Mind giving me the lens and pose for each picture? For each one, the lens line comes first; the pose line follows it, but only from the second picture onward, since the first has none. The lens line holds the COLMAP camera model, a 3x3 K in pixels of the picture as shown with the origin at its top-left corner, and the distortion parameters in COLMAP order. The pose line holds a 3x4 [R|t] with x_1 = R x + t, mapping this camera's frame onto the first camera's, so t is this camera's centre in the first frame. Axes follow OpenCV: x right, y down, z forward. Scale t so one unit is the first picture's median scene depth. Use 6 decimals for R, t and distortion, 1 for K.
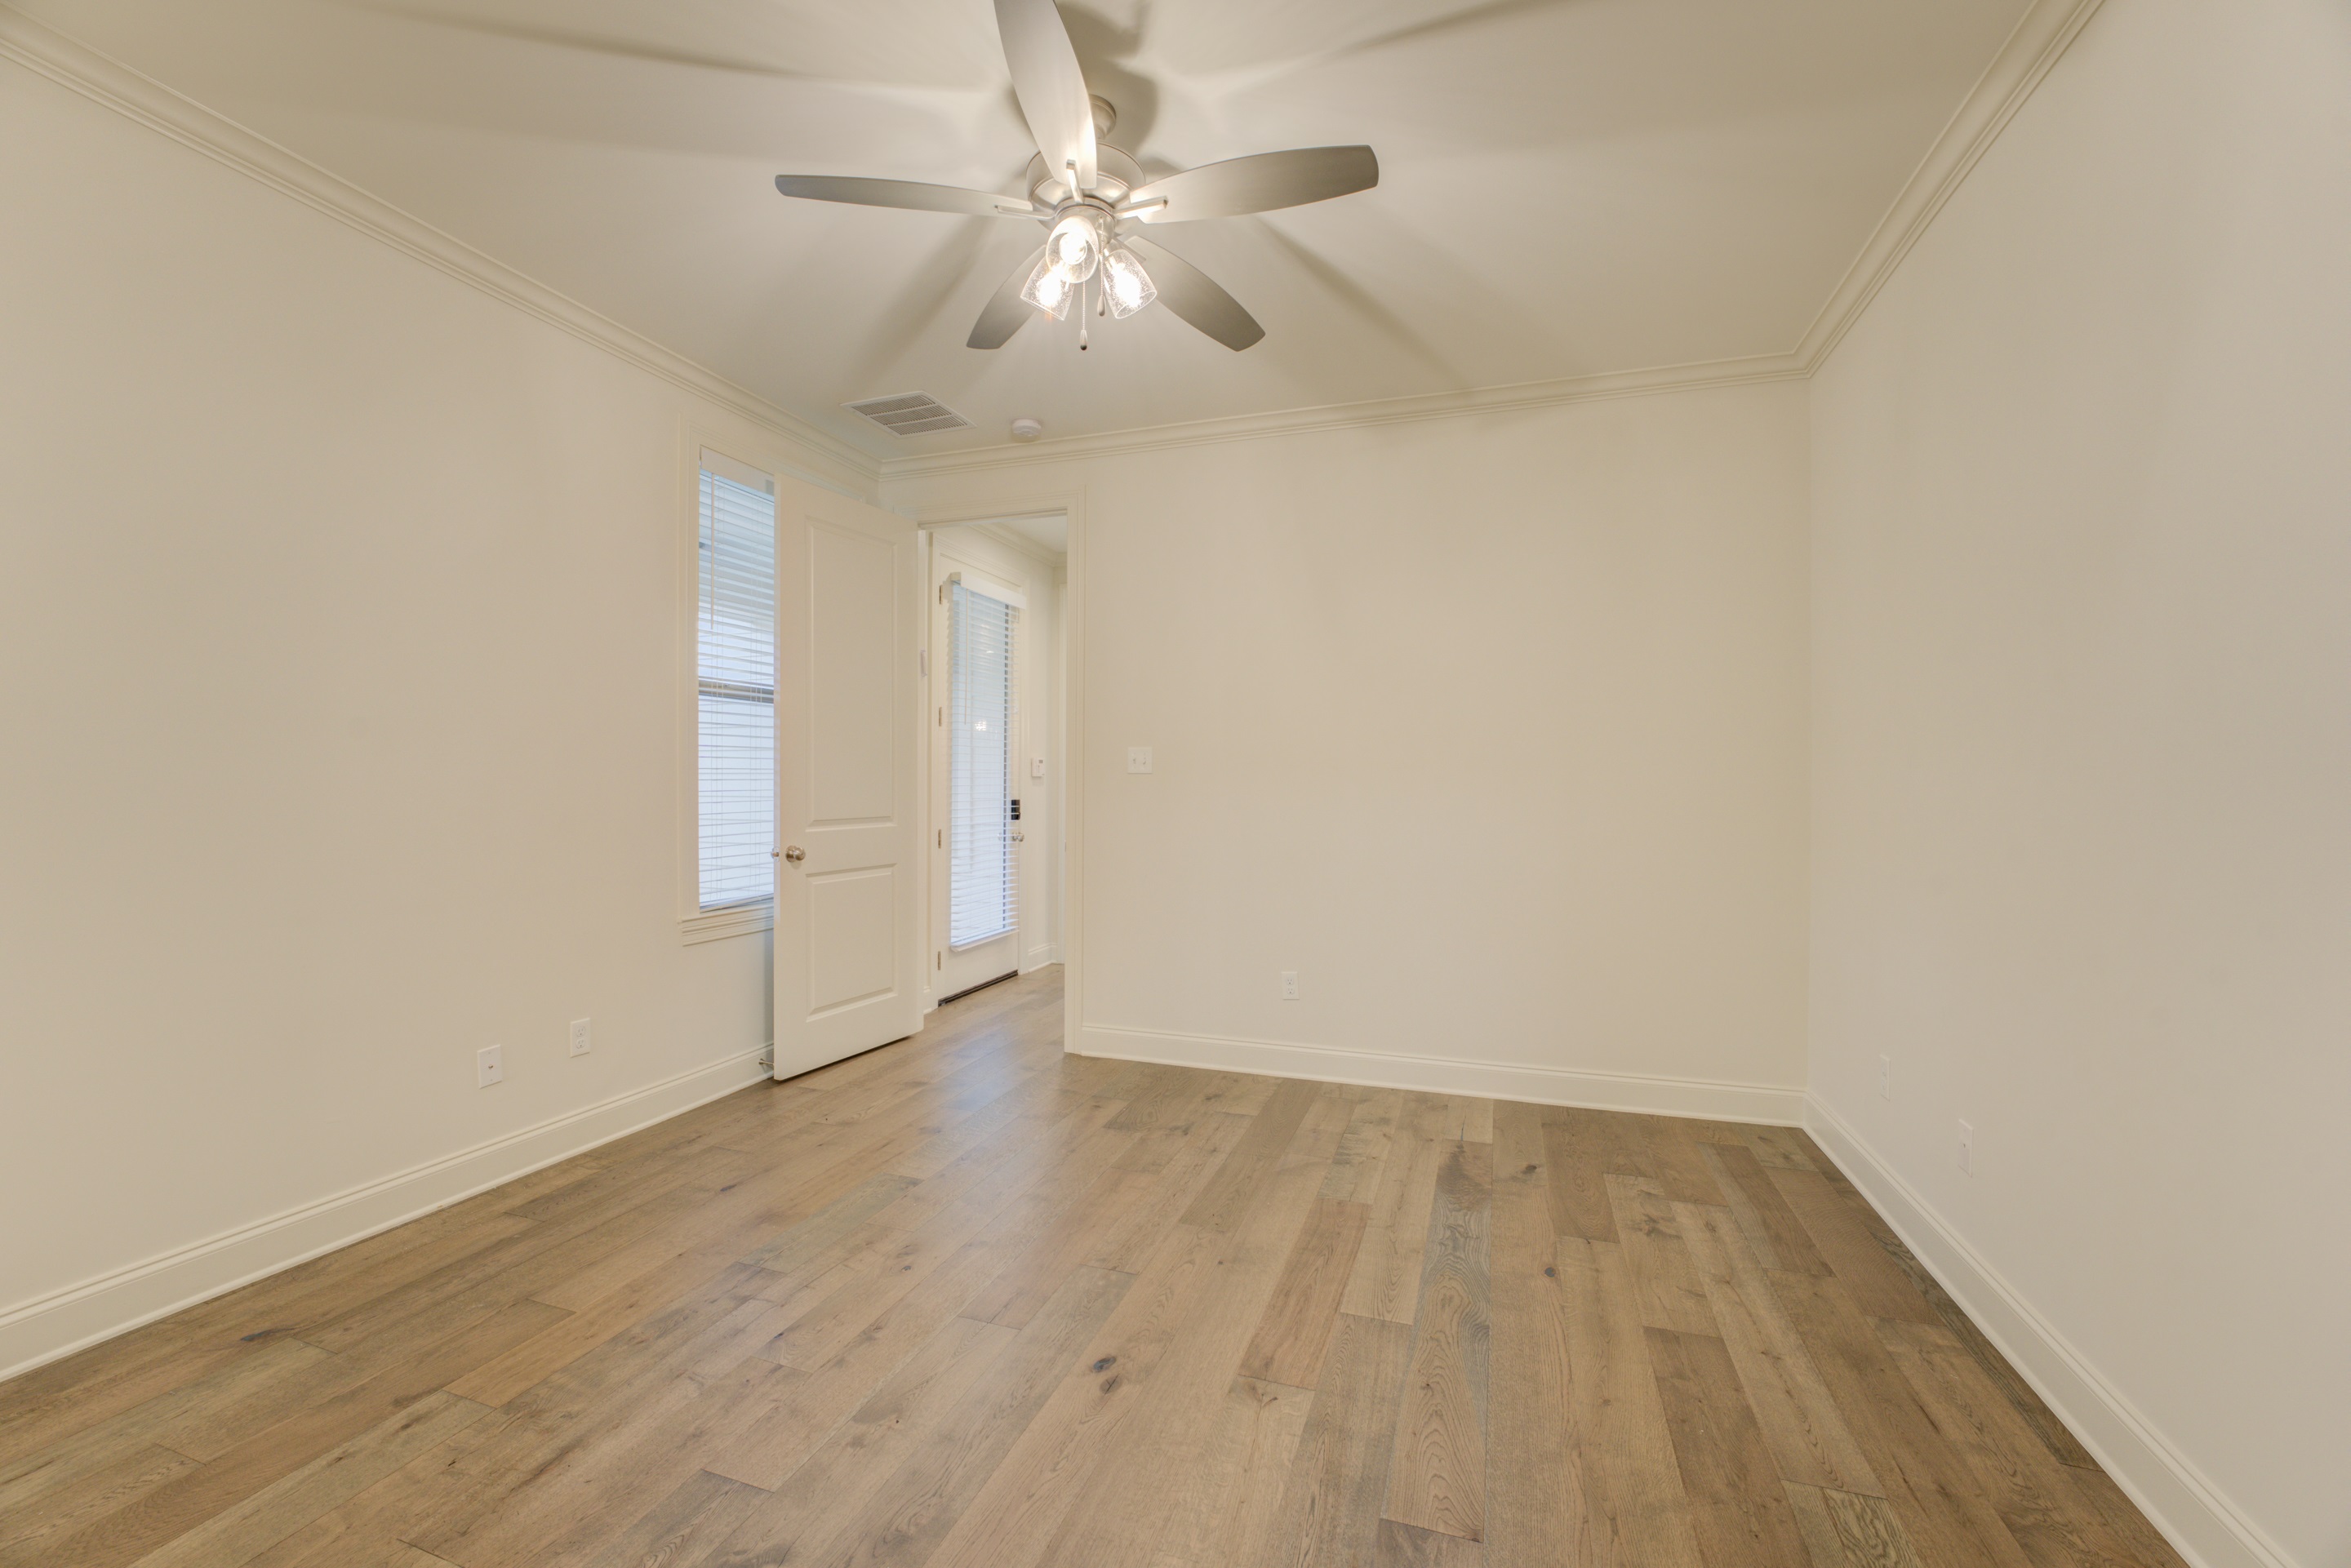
lens RADIAL K [[946.3, 0, 1171.1], [0, 946.3, 785.4], [0, 0, 1]] dist [-0.032820, 0.005206]
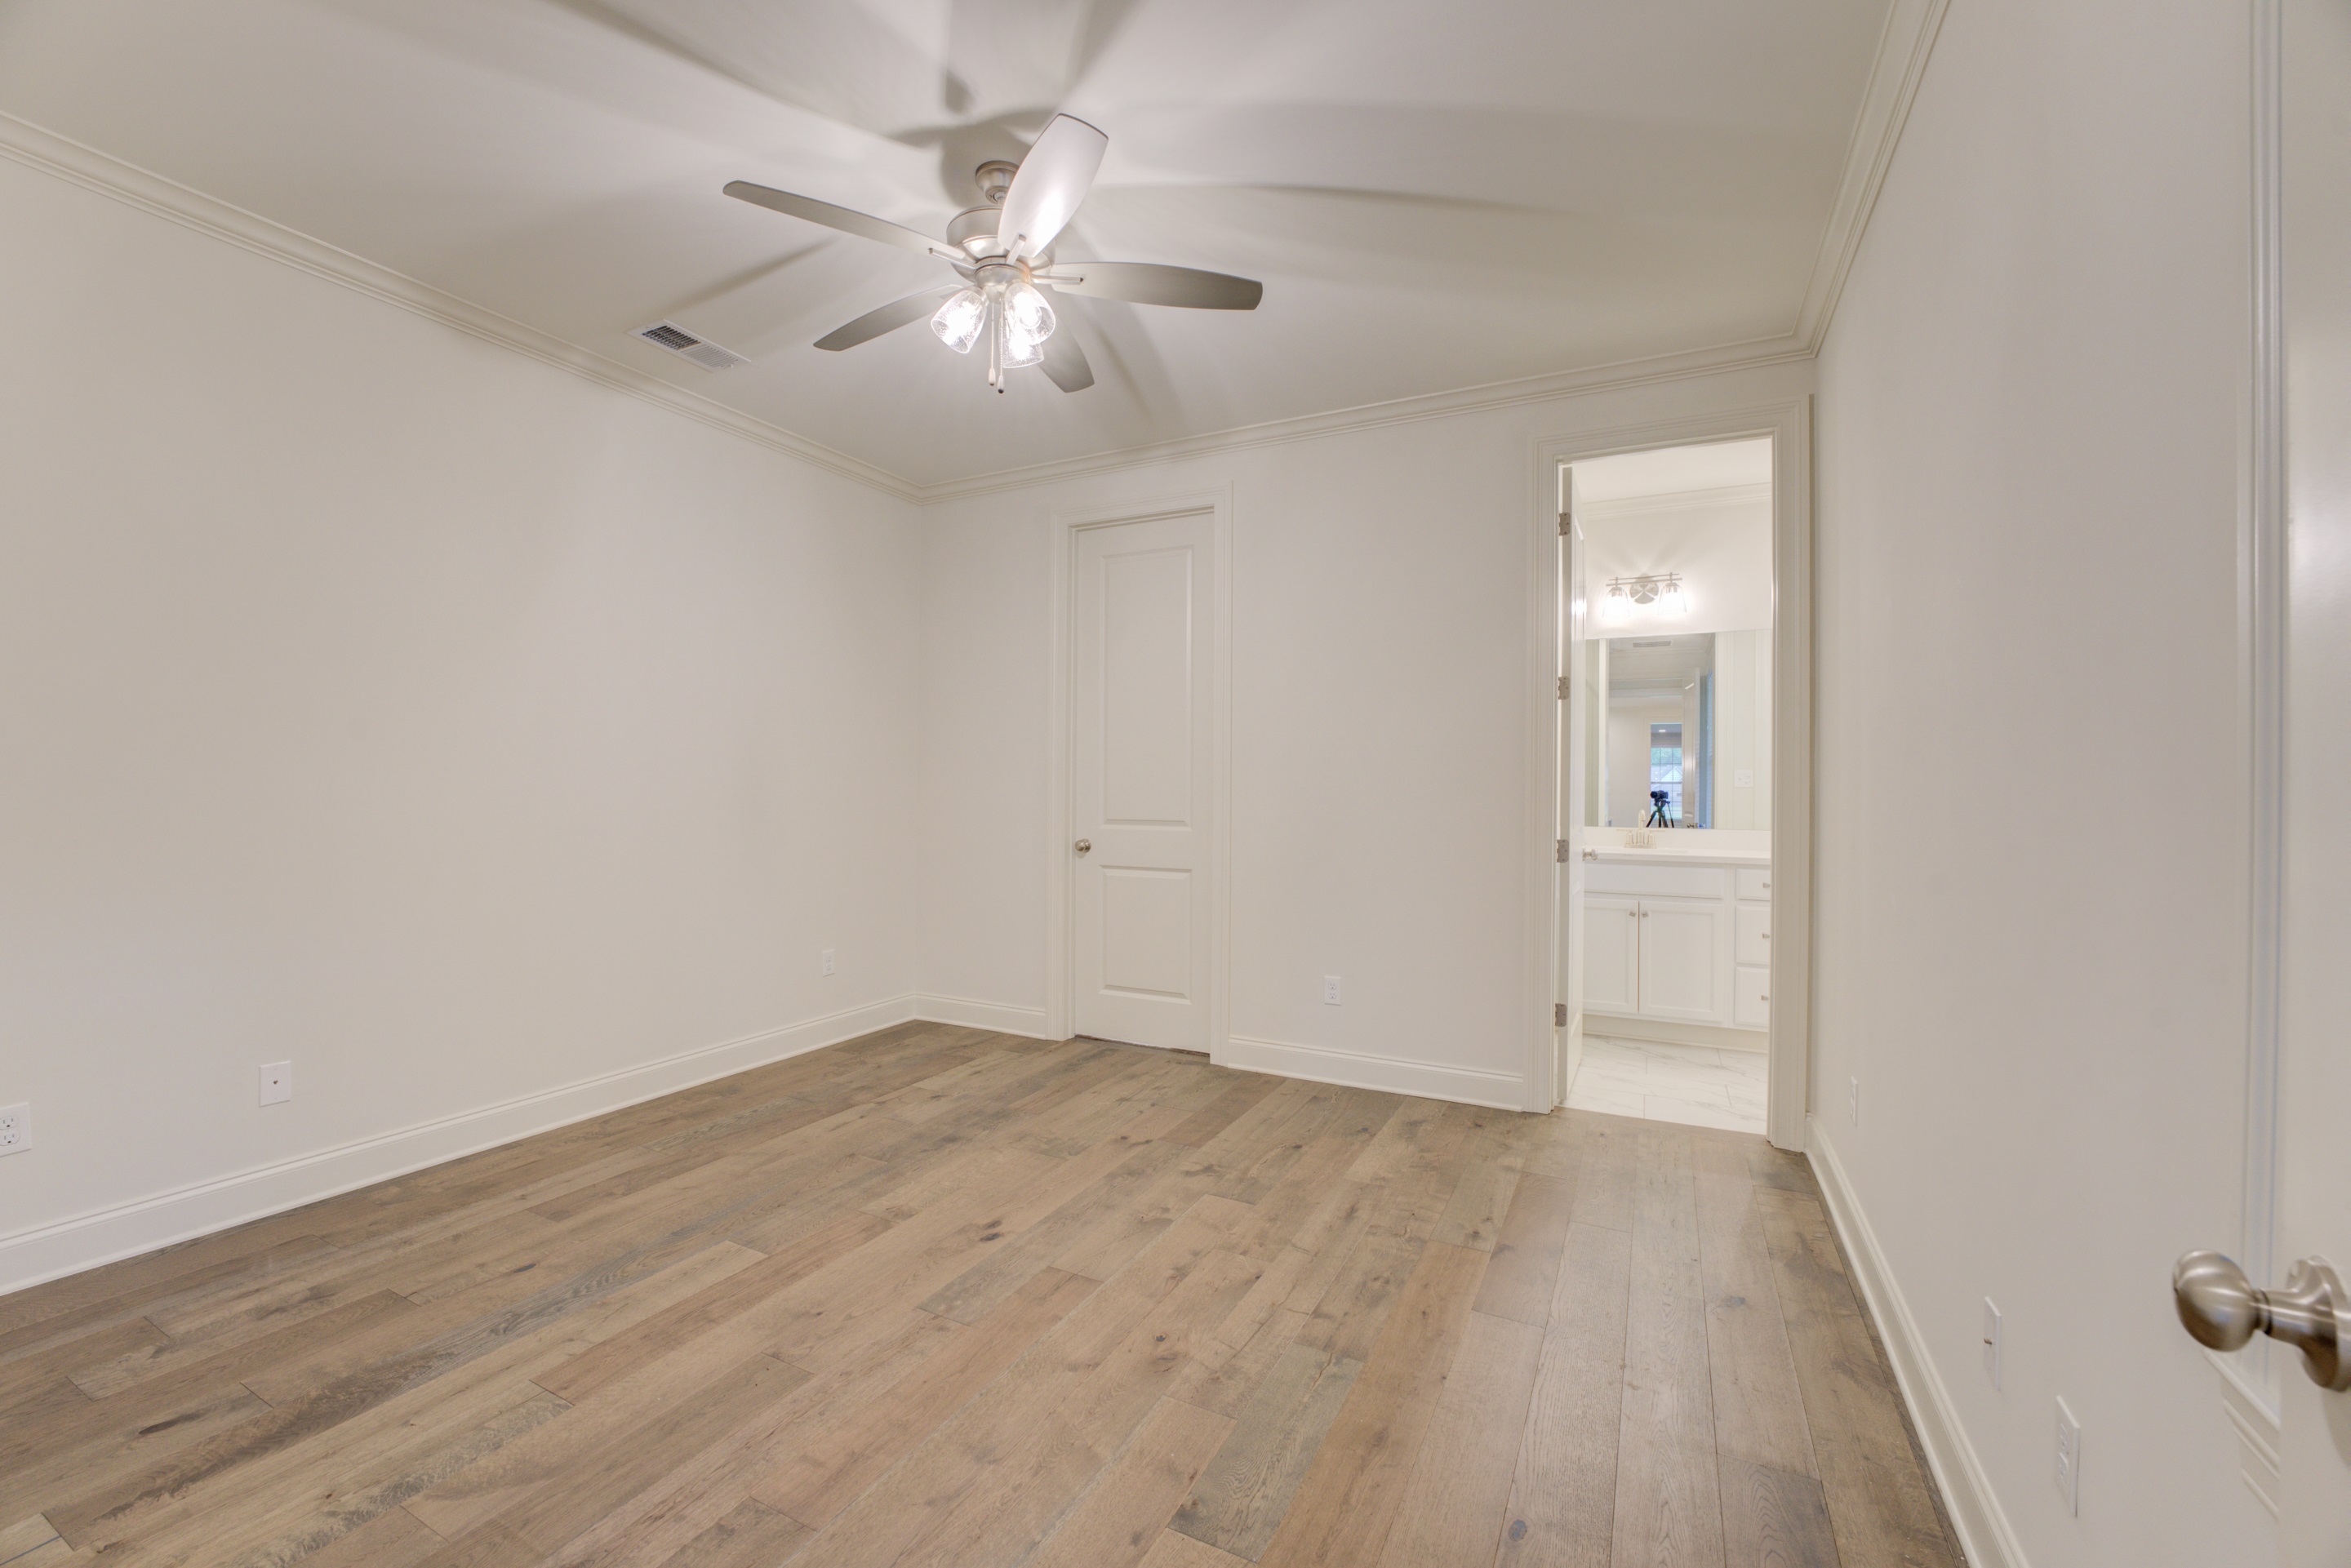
lens RADIAL K [[946.3, 0, 1171.1], [0, 946.3, 785.4], [0, 0, 1]] dist [-0.032820, 0.005206]
pose [[-0.989851, -0.012154, 0.141591, -0.422915], [-0.011812, 0.999925, 0.003254, -0.007568], [-0.141620, 0.001549, -0.989920, 1.927312]]
